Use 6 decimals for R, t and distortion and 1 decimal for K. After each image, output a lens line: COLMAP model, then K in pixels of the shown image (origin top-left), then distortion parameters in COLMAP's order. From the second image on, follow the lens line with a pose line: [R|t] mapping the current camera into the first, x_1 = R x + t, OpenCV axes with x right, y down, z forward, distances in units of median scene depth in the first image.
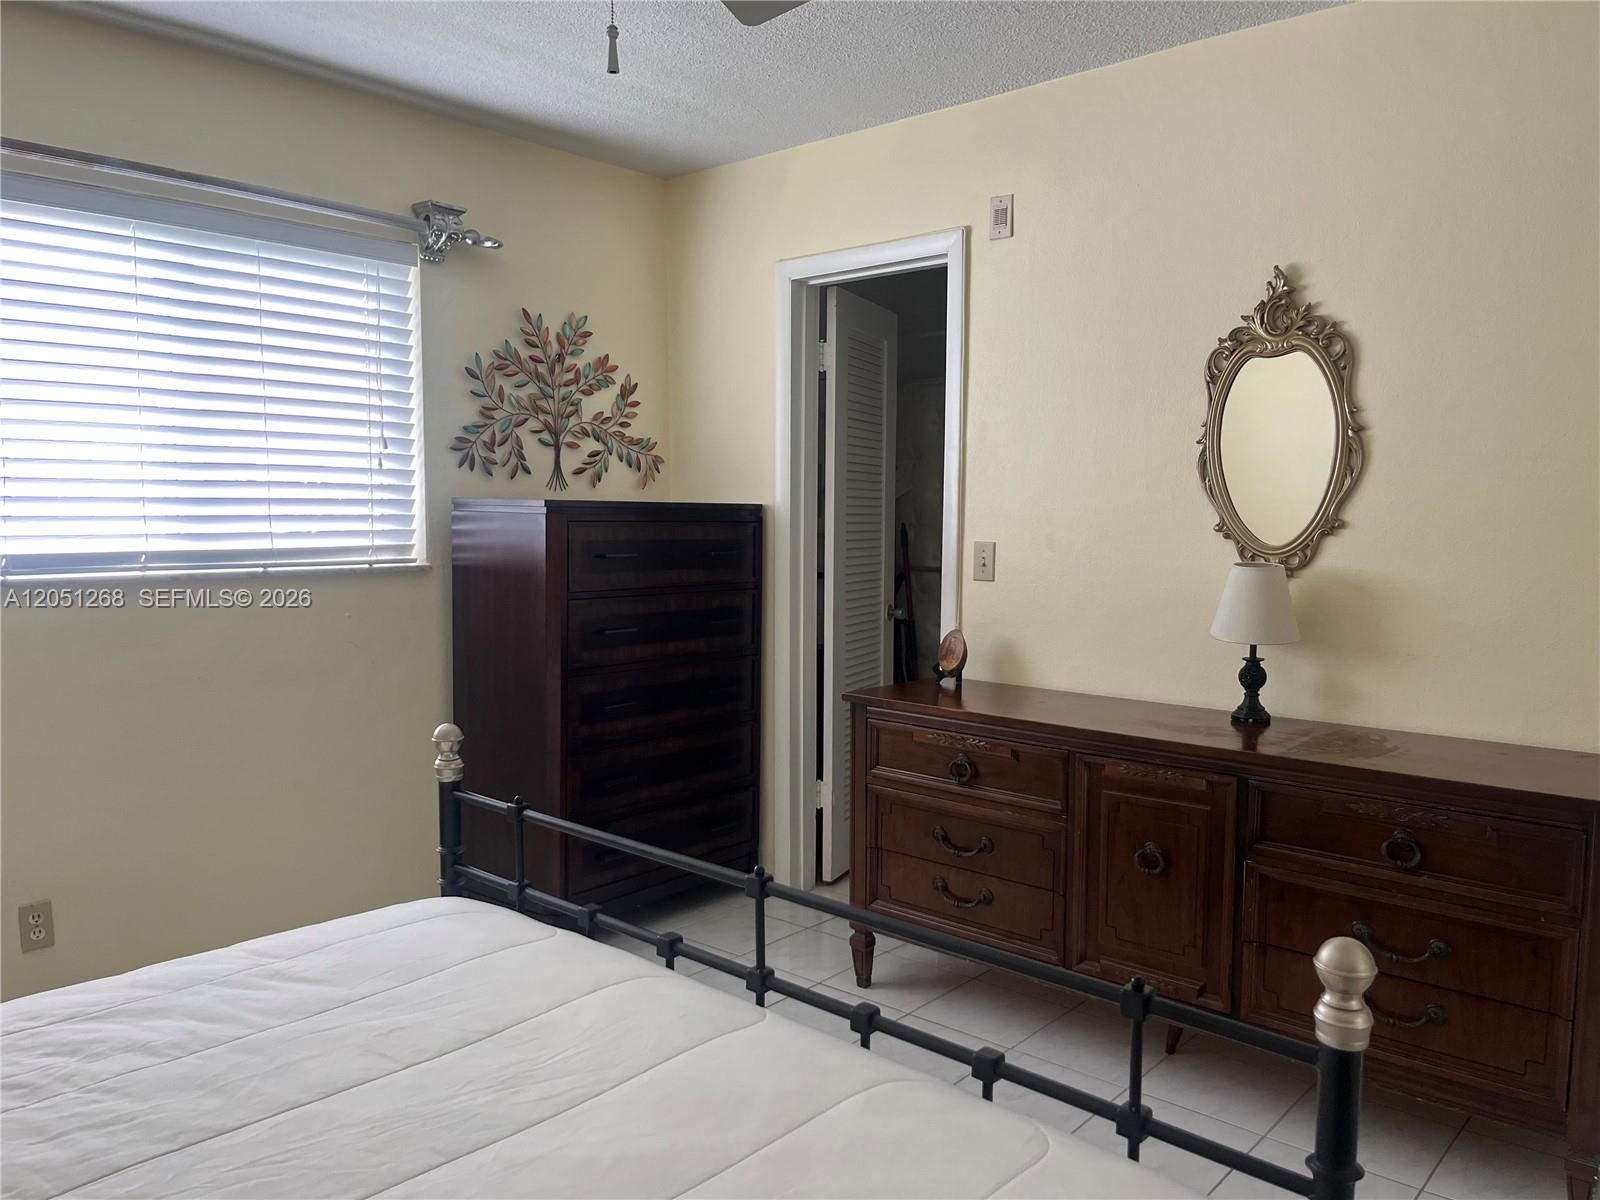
lens RADIAL K [[1218.7, 0, 800.5], [0, 1218.7, 601.3], [0, 0, 1]] dist [0.063151, -0.078670]
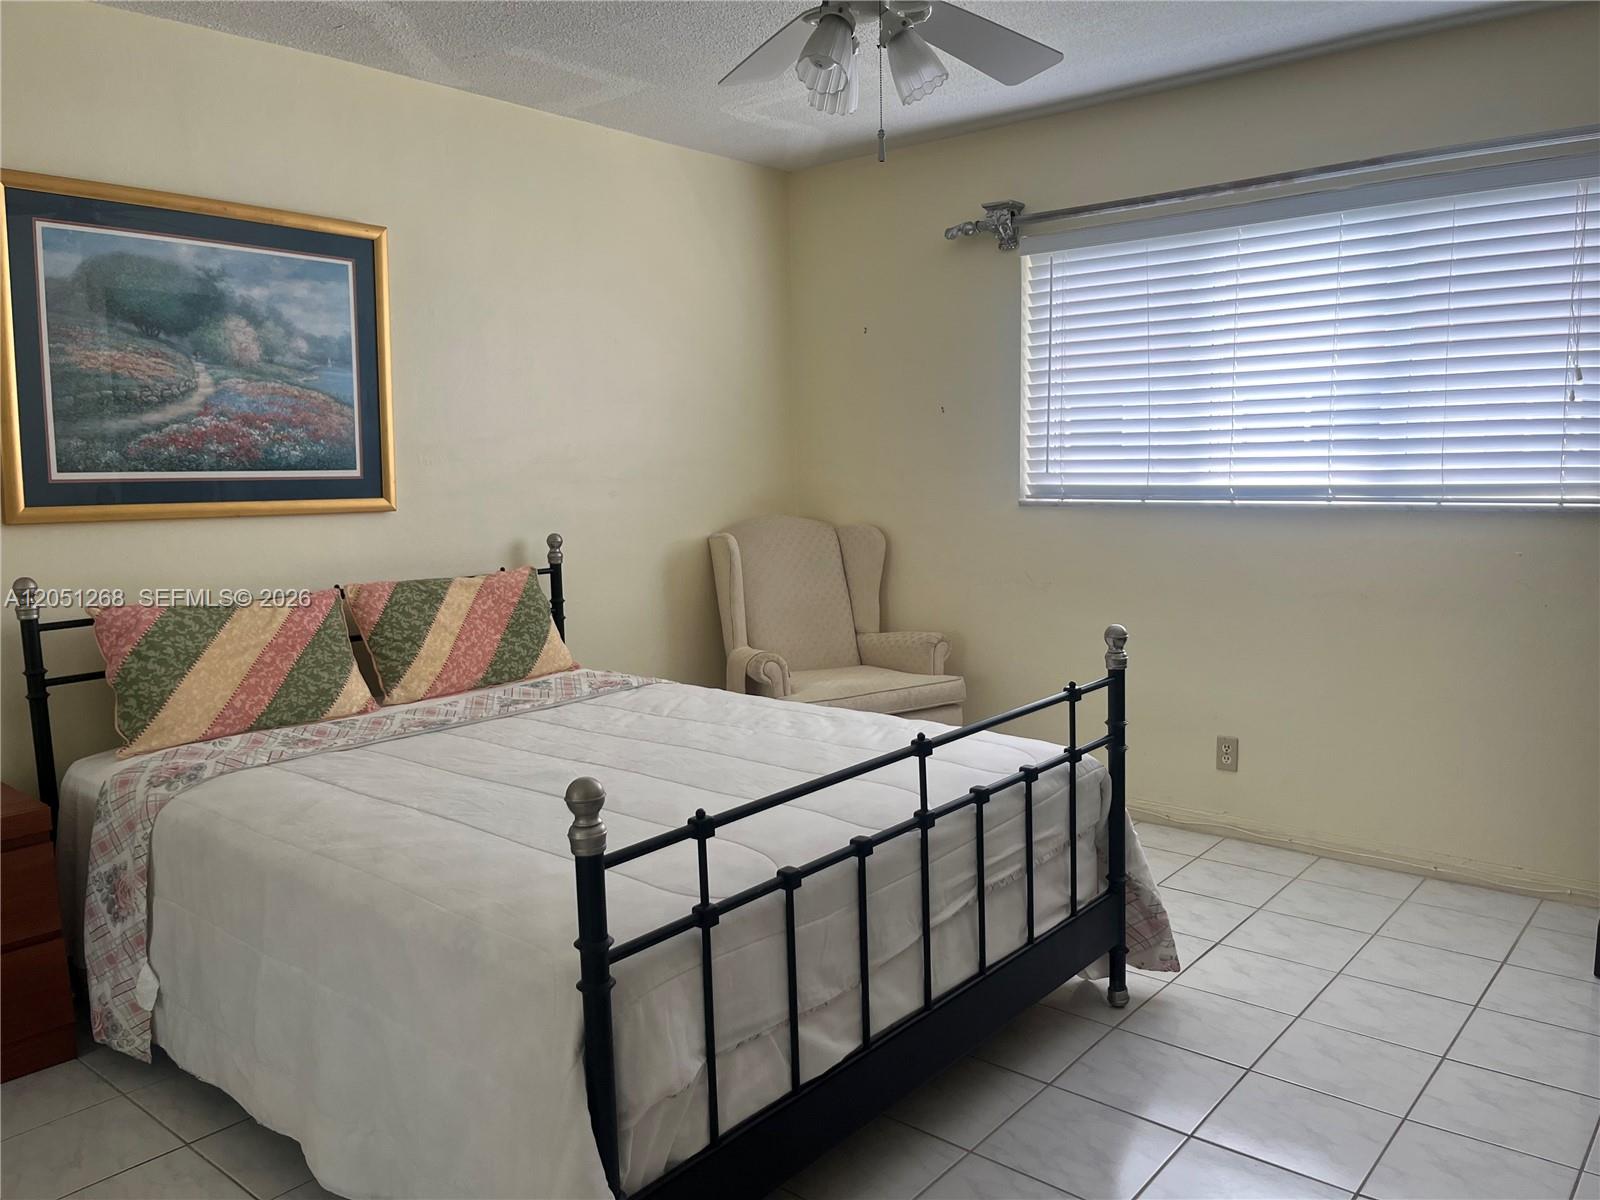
lens RADIAL K [[1218.7, 0, 800.3], [0, 1218.7, 599.2], [0, 0, 1]] dist [0.063151, -0.078670]
pose [[0.036628, 0.116375, -0.992530, 0.628421], [-0.052652, 0.992041, 0.114375, -0.037201], [0.997941, 0.048069, 0.042464, 0.398233]]
